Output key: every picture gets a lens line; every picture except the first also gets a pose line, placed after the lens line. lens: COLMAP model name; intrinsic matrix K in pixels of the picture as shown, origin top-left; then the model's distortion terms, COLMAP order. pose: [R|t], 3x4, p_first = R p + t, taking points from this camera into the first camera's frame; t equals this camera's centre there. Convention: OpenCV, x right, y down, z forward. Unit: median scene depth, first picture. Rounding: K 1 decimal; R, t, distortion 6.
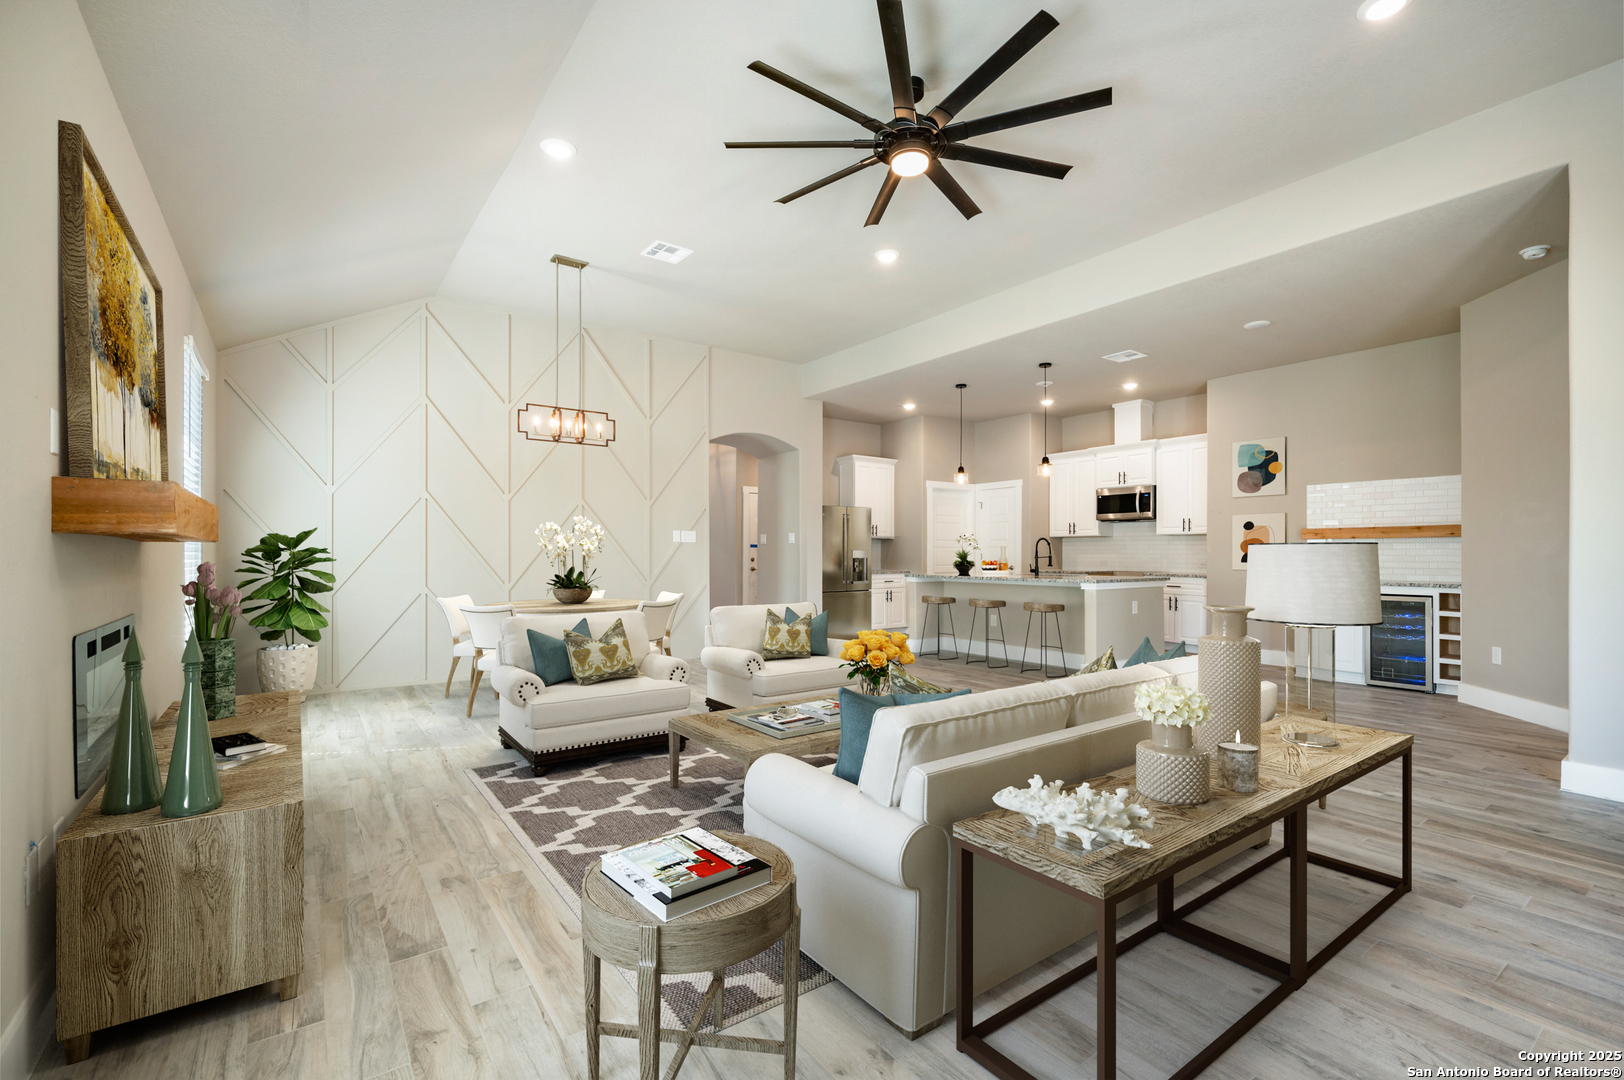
lens RADIAL K [[714.5, 0, 816.8], [0, 714.5, 549.5], [0, 0, 1]] dist [0.001493, 0.000093]
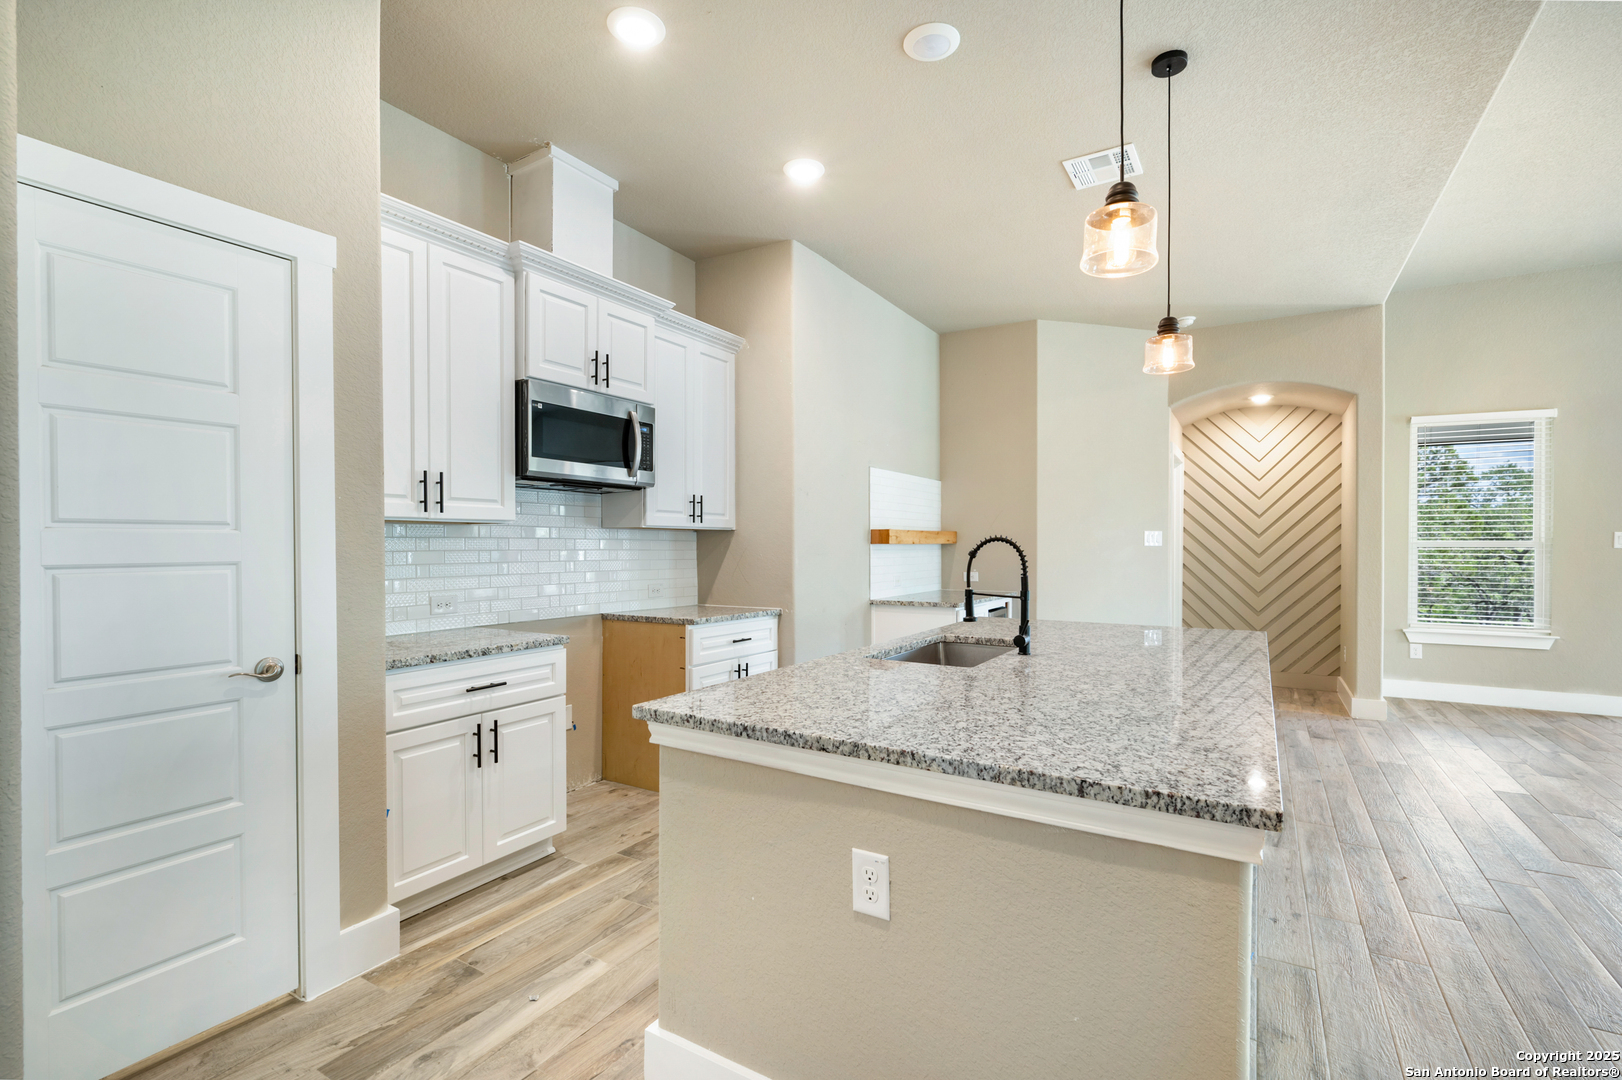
lens RADIAL K [[736.6, 0, 819.3], [0, 736.6, 548.8], [0, 0, 1]] dist [0.001381, 0.000111]
pose [[-0.392174, -0.006163, 0.919870, 0.035212], [-0.005403, 0.999976, 0.004396, -0.010112], [-0.919875, -0.003246, -0.392198, 1.079961]]
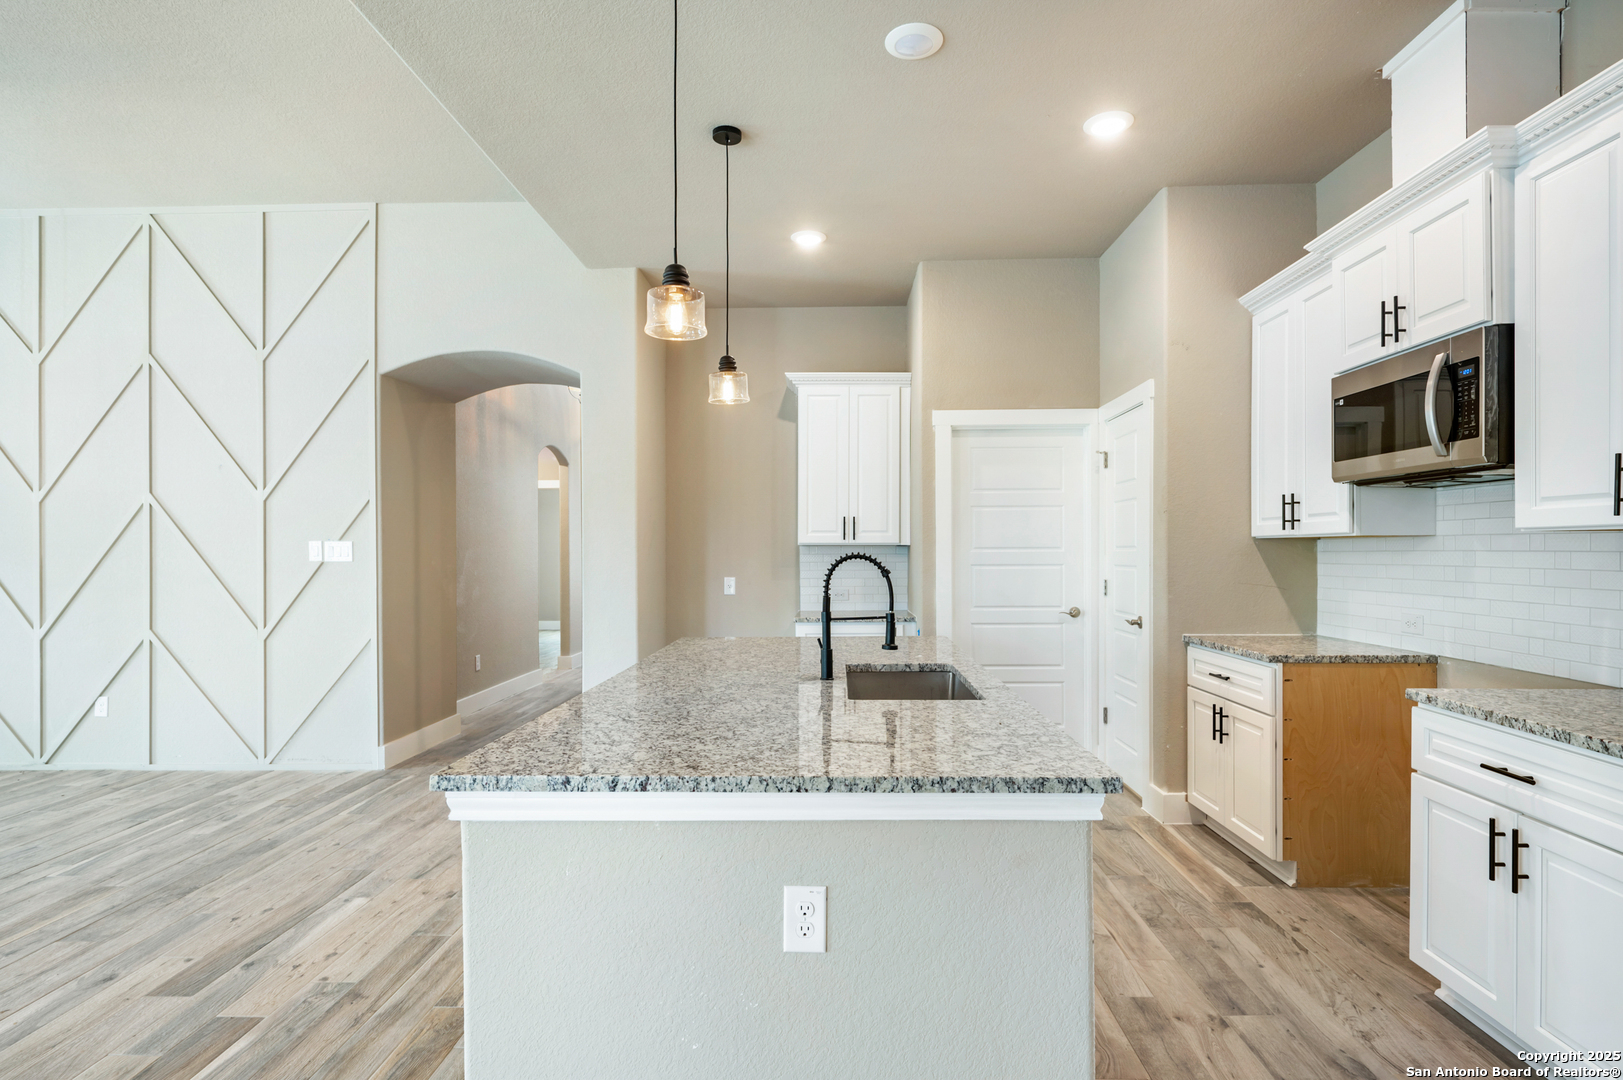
lens RADIAL K [[825.2, 0, 818.0], [0, 825.2, 551.3], [0, 0, 1]] dist [0.000379, -0.000055]
pose [[0.796363, -0.002720, -0.604812, 0.457793], [0.007179, 0.999962, 0.004955, -0.016788], [0.604776, -0.008287, 0.796353, 0.641096]]
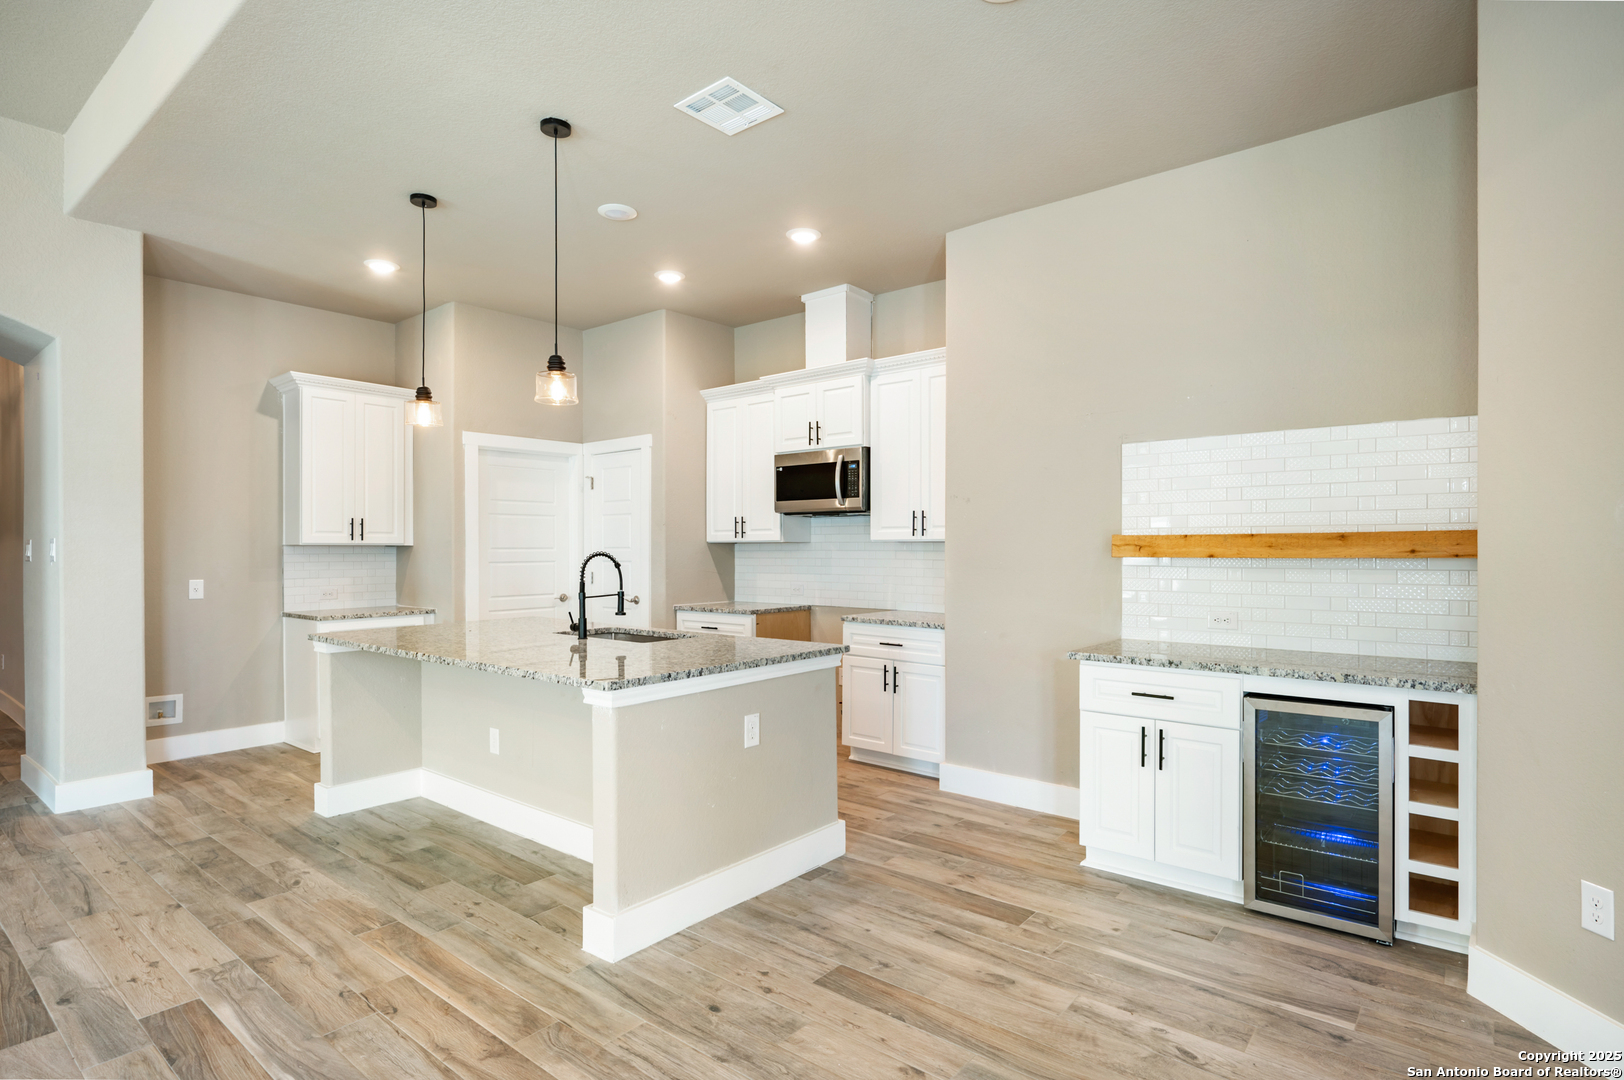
lens RADIAL K [[833.9, 0, 817.4], [0, 833.9, 549.3], [0, 0, 1]] dist [-0.002648, -0.000369]
pose [[0.967095, -0.003712, 0.254390, 0.281964], [0.001819, 0.999969, 0.007679, -0.019442], [-0.254410, -0.006964, 0.967071, 0.417244]]
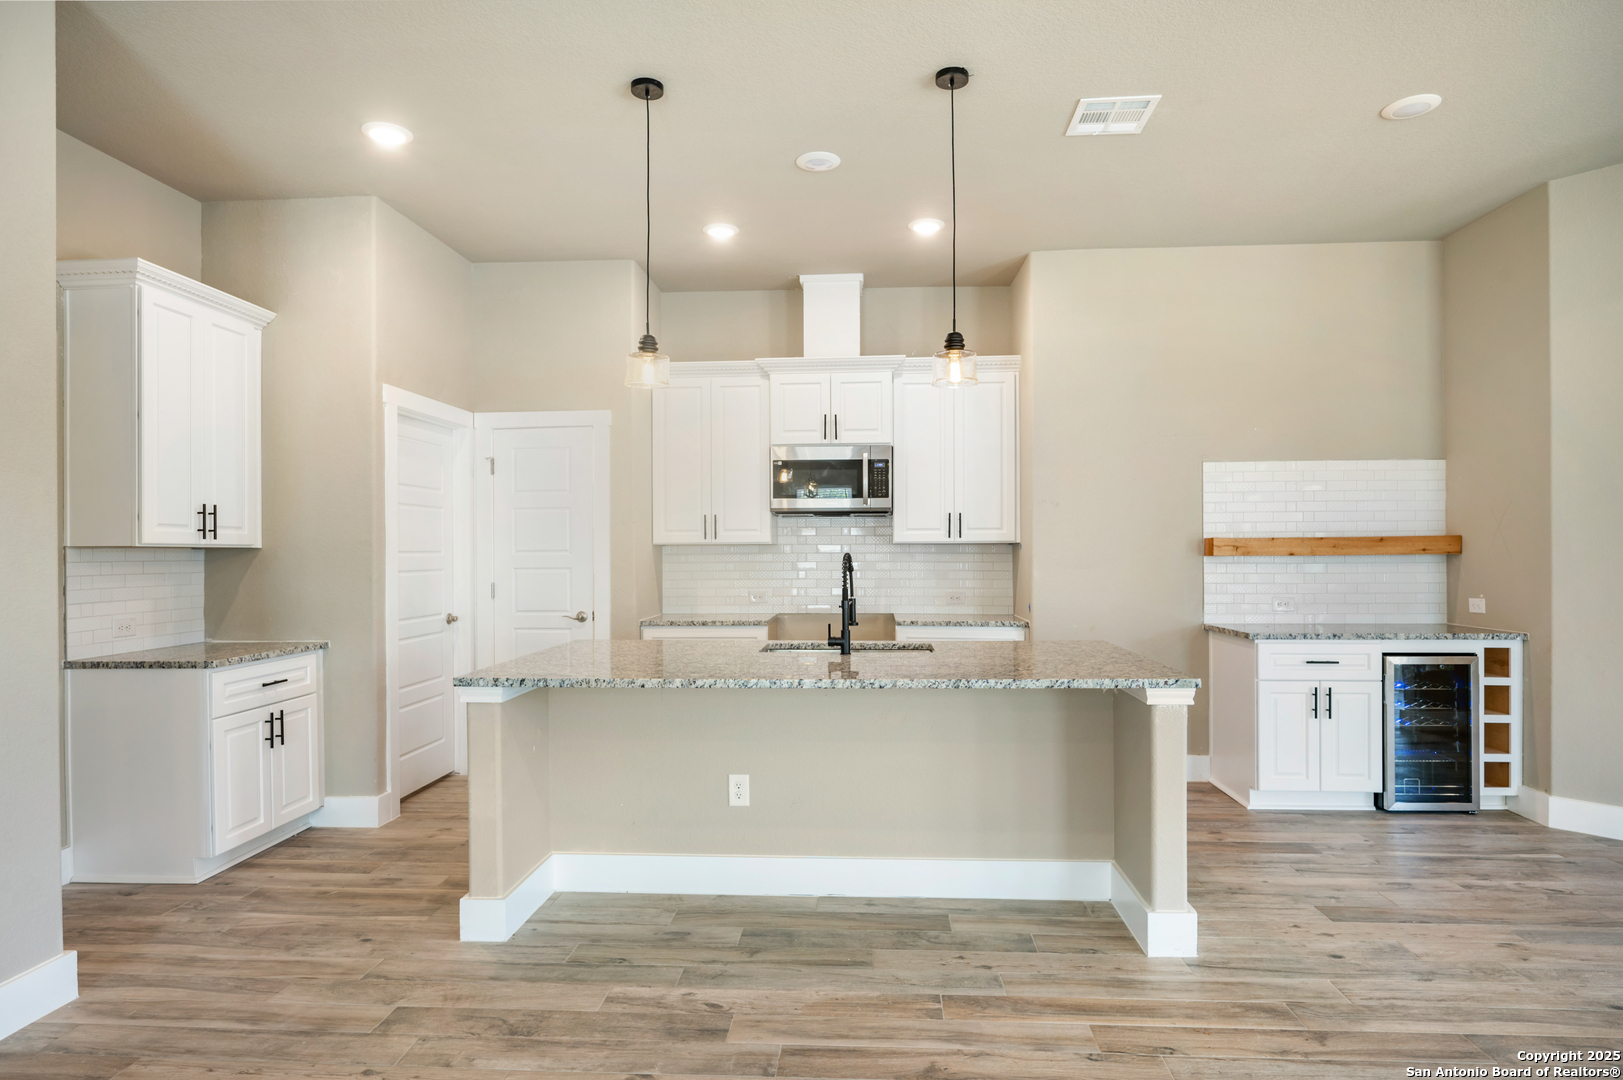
lens RADIAL K [[919.4, 0, 817.6], [0, 919.4, 551.5], [0, 0, 1]] dist [-0.002469, -0.000396]
pose [[0.638405, -0.004793, 0.769686, -0.067144], [0.002015, 0.999988, 0.004555, -0.017635], [-0.769698, -0.001357, 0.638407, 0.623173]]
